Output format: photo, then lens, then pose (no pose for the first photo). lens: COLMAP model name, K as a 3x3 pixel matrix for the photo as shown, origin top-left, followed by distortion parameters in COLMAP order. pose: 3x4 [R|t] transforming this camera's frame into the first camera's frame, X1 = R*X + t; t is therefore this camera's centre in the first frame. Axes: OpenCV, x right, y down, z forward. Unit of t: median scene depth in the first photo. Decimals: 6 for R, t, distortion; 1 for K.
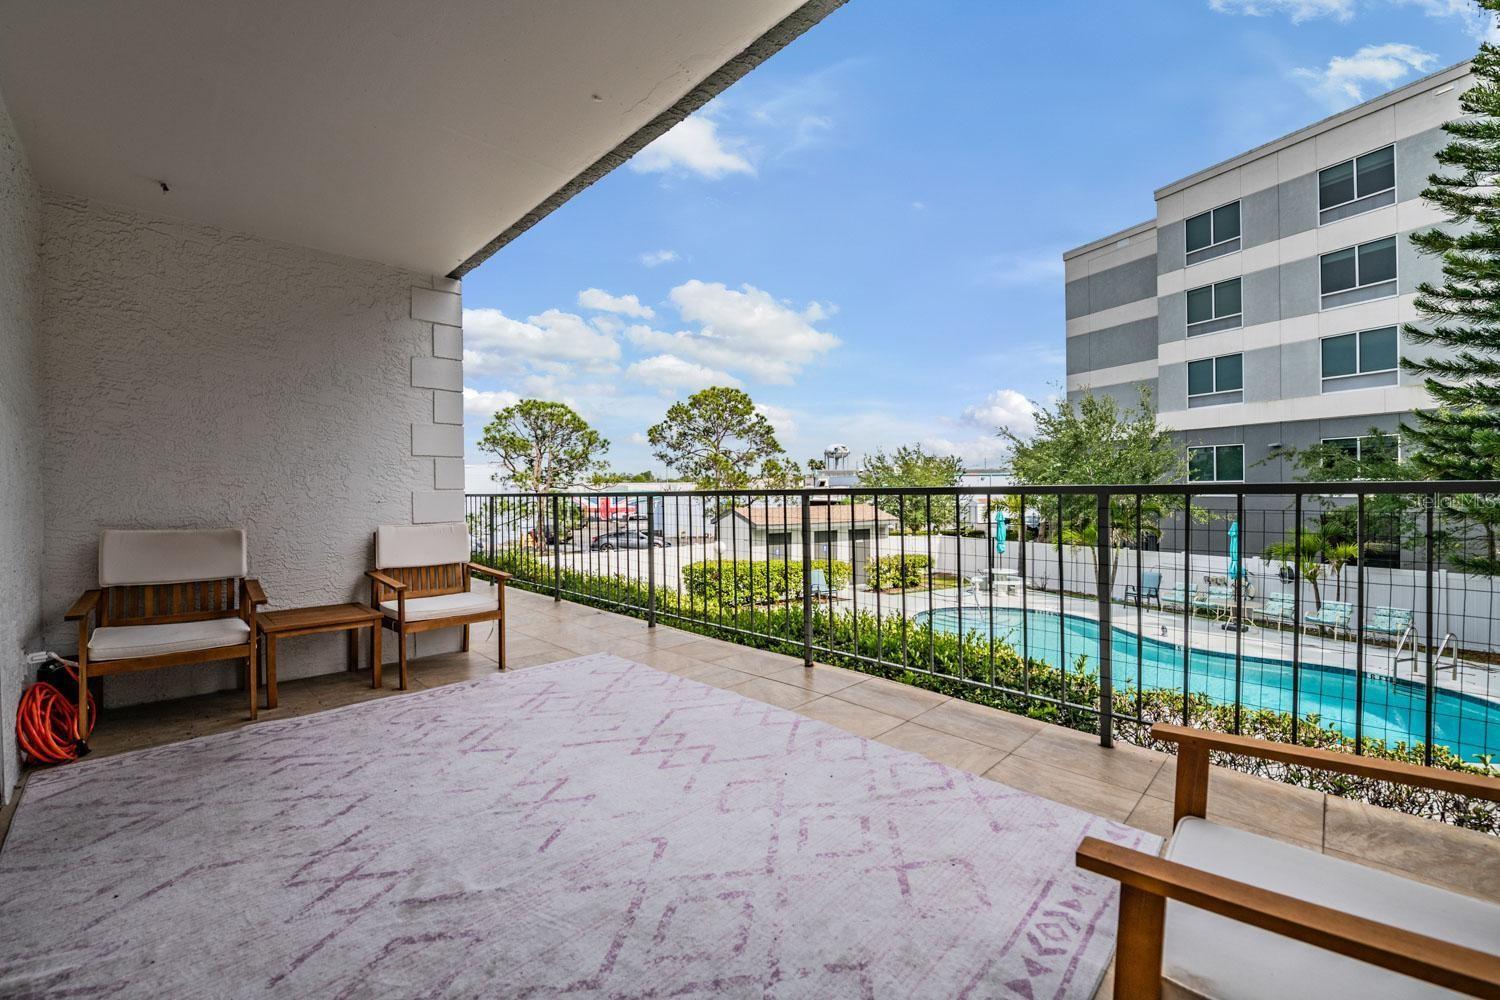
lens RADIAL K [[598.5, 0, 744.7], [0, 598.5, 495.7], [0, 0, 1]] dist [-0.007182, -0.003247]
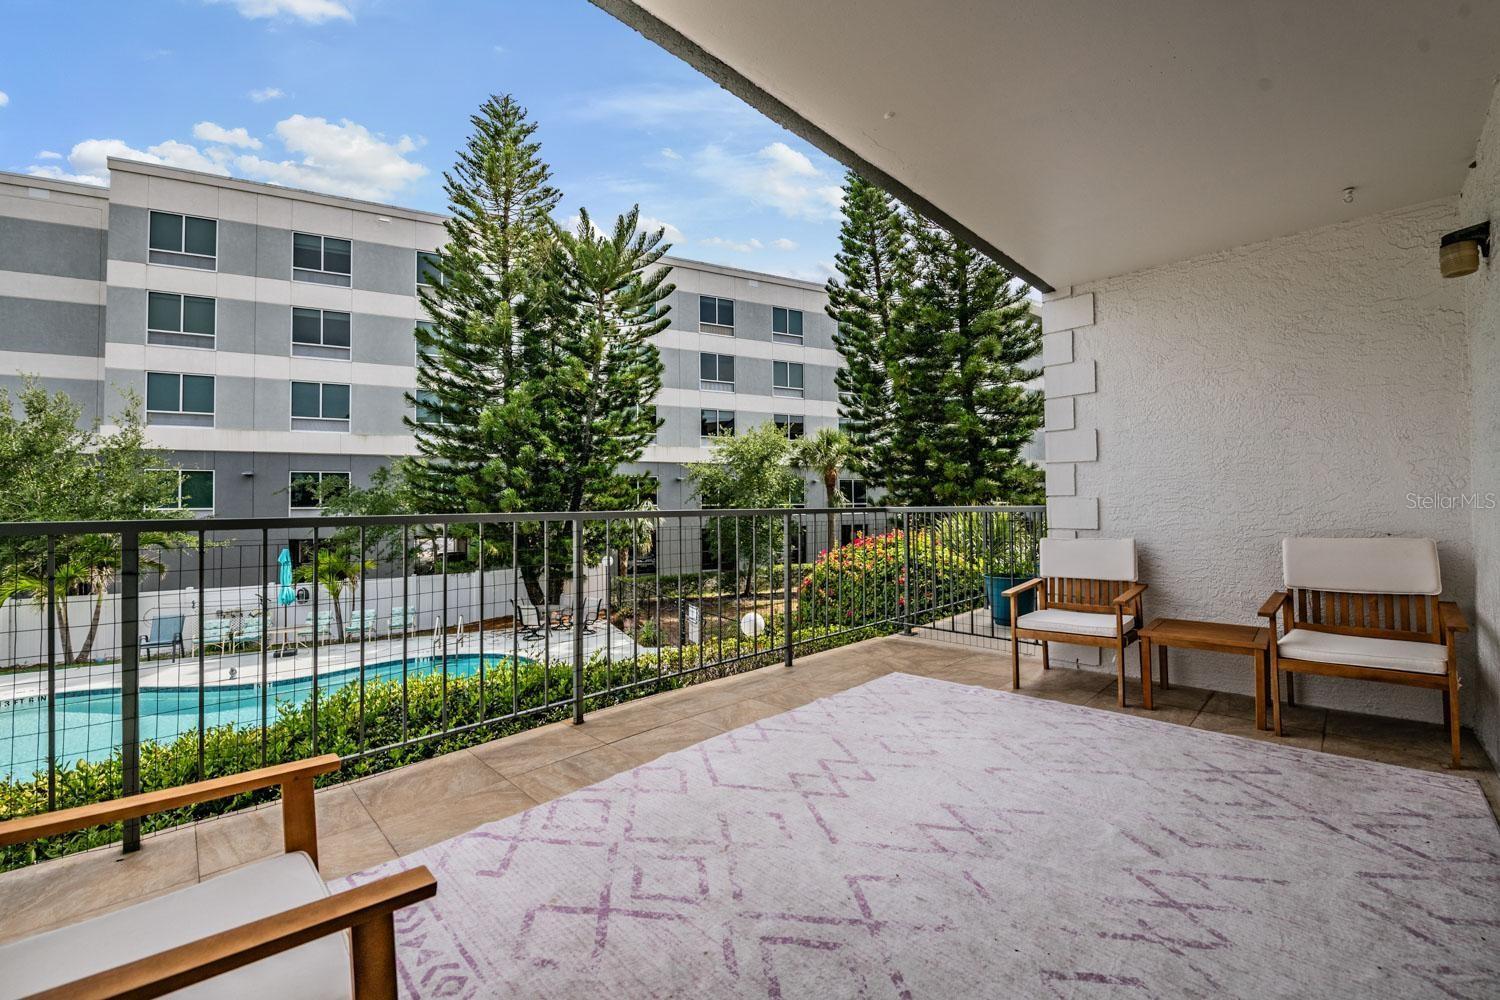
lens RADIAL K [[598.5, 0, 751.0], [0, 598.5, 496.6], [0, 0, 1]] dist [-0.007182, -0.003247]
pose [[0.004367, 0.027933, 0.999600, -0.147769], [0.018313, 0.999440, -0.028009, -0.001080], [-0.999823, 0.018428, 0.003853, 0.149188]]
